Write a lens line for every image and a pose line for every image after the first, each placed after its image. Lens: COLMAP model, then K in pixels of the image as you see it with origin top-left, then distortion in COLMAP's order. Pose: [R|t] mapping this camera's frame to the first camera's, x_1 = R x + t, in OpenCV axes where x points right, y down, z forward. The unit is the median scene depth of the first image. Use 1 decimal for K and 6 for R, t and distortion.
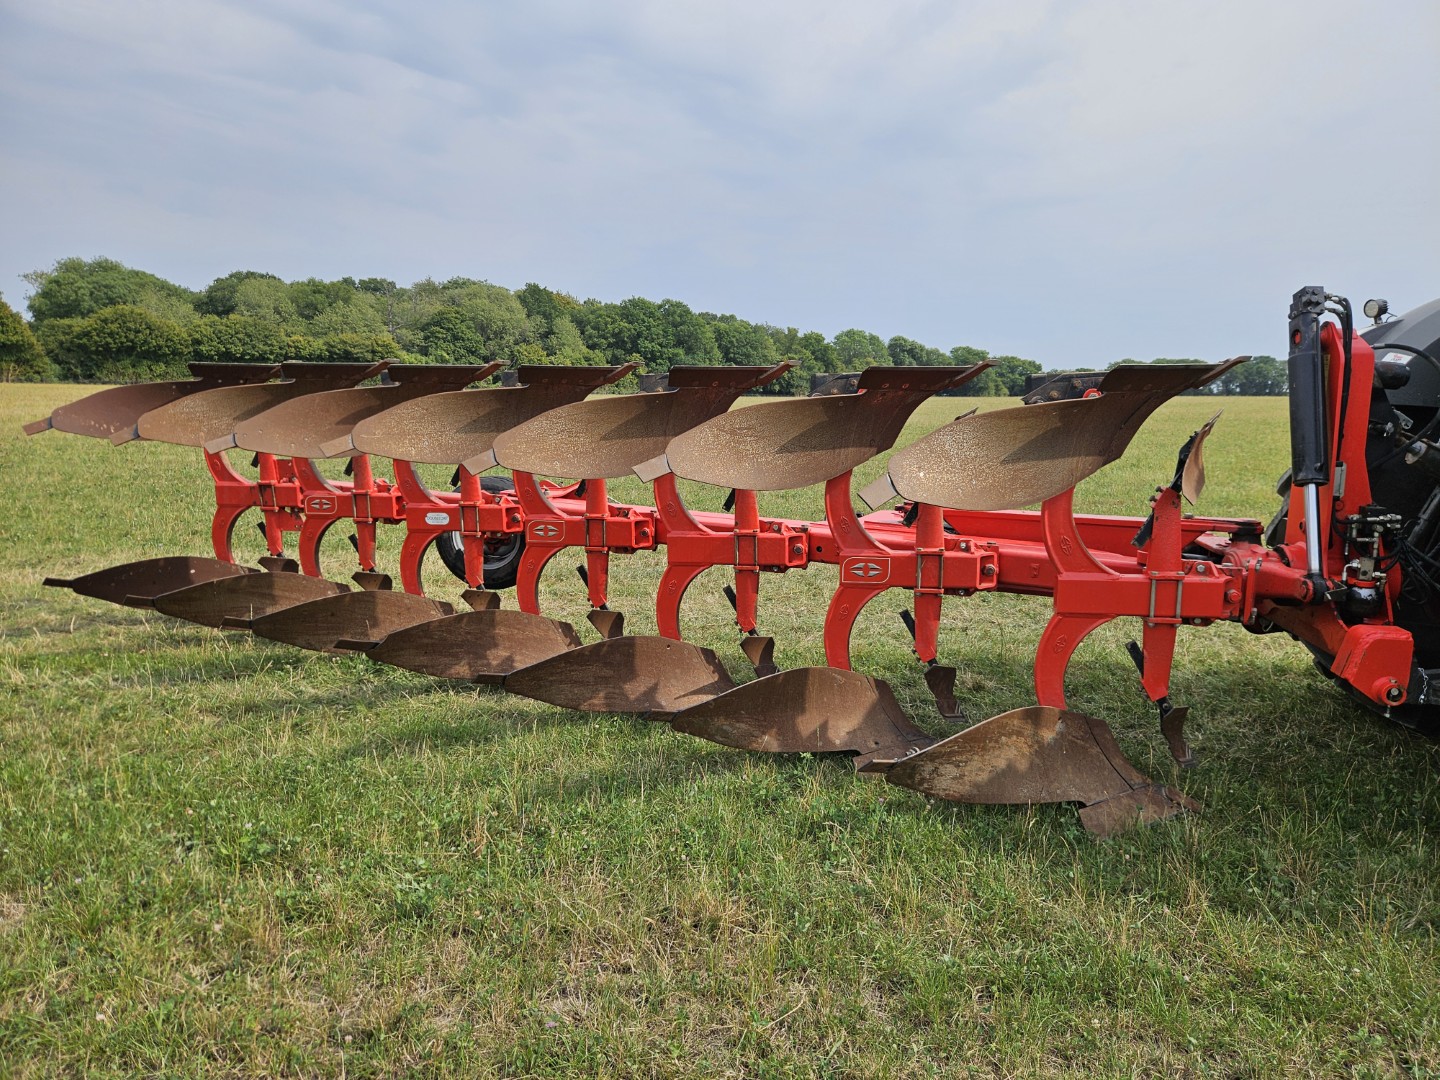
lens RADIAL K [[978.5, 0, 725.3], [0, 978.5, 549.9], [0, 0, 1]] dist [0.094923, -0.080939]
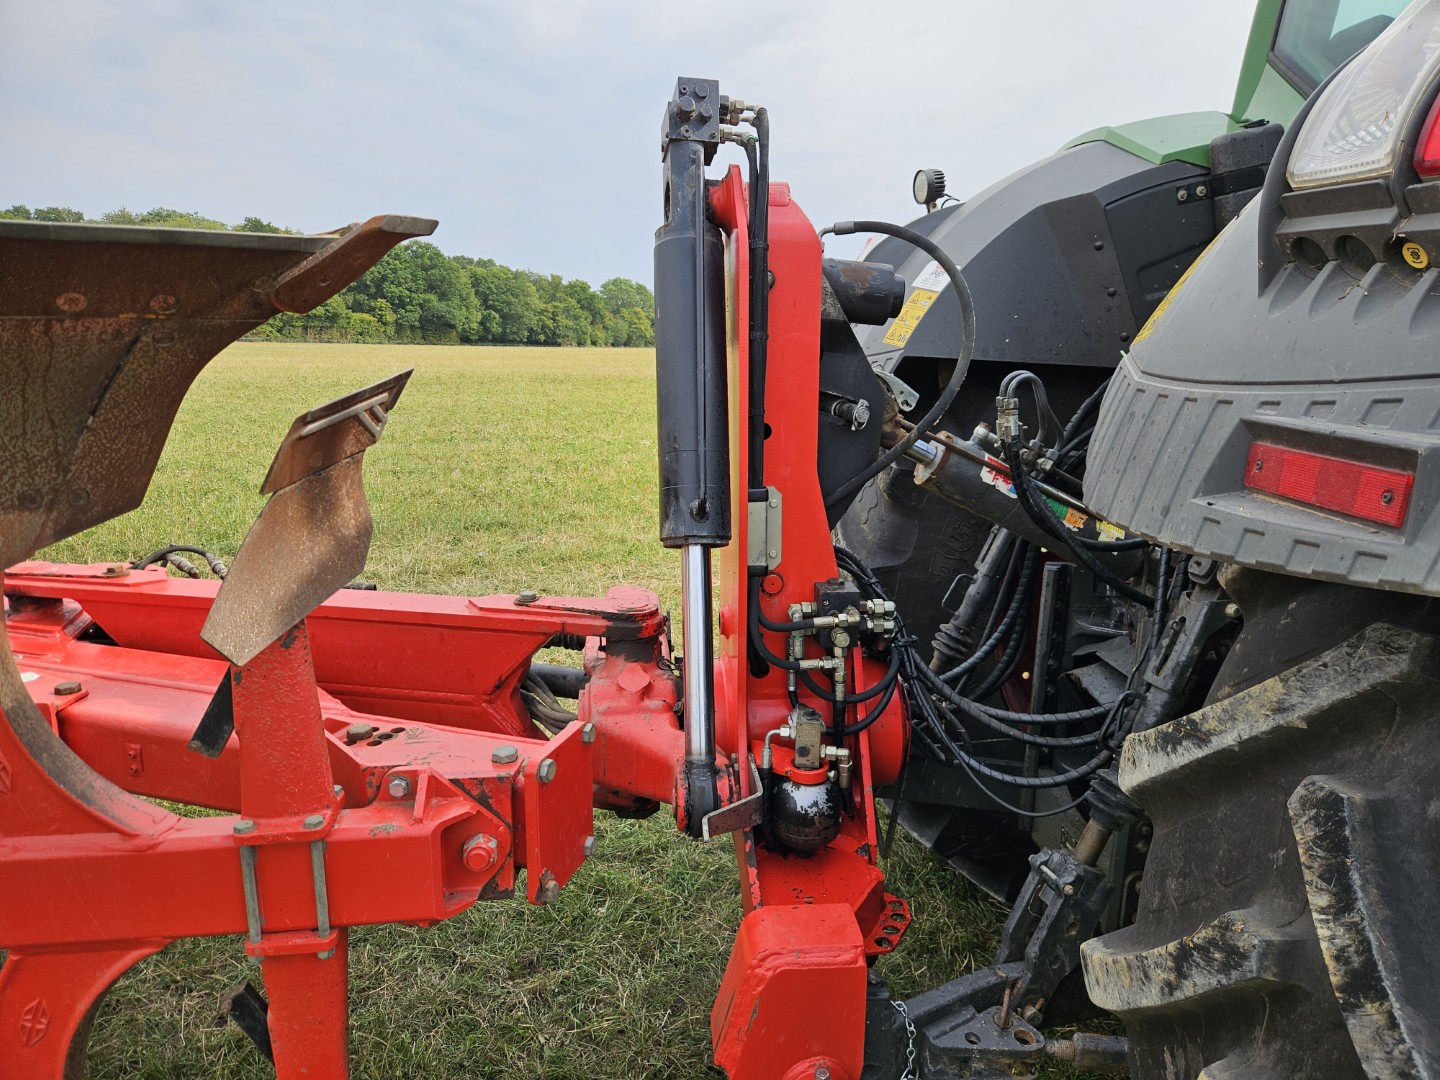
lens RADIAL K [[978.5, 0, 725.3], [0, 978.5, 549.9], [0, 0, 1]] dist [0.094923, -0.080939]
pose [[0.975090, -0.047256, 0.216716, 0.501404], [0.036753, 0.997958, 0.052244, -0.084664], [-0.218742, -0.042977, 0.974836, 0.579564]]
